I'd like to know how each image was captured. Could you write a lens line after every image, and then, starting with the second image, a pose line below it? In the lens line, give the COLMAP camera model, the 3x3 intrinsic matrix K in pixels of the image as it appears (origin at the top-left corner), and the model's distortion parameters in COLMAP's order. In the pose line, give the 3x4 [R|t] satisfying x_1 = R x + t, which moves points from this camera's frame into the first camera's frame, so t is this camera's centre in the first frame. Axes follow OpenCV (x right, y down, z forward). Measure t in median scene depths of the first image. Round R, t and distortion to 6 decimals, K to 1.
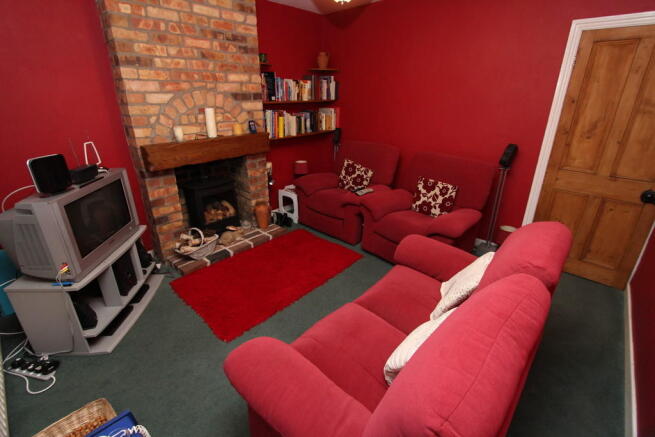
lens RADIAL K [[309.8, 0, 327.5], [0, 309.8, 218.5], [0, 0, 1]] dist [-0.000569, -0.000030]
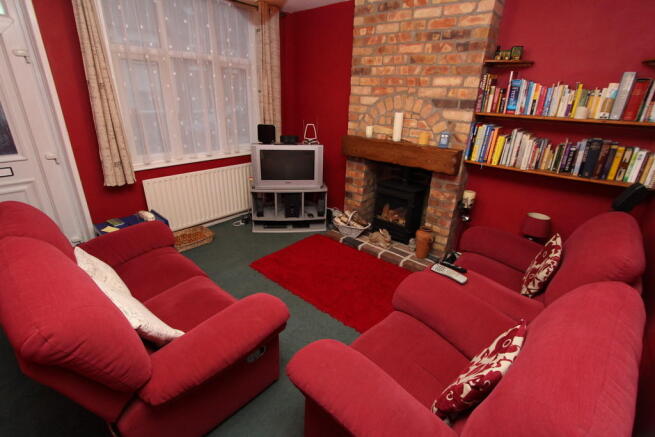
lens RADIAL K [[309.8, 0, 327.5], [0, 309.8, 218.5], [0, 0, 1]] dist [-0.000569, -0.000030]
pose [[0.009162, 0.376237, -0.926478, 0.683585], [-0.407951, 0.847313, 0.340055, -0.309512], [0.912958, 0.374842, 0.161249, 0.748888]]
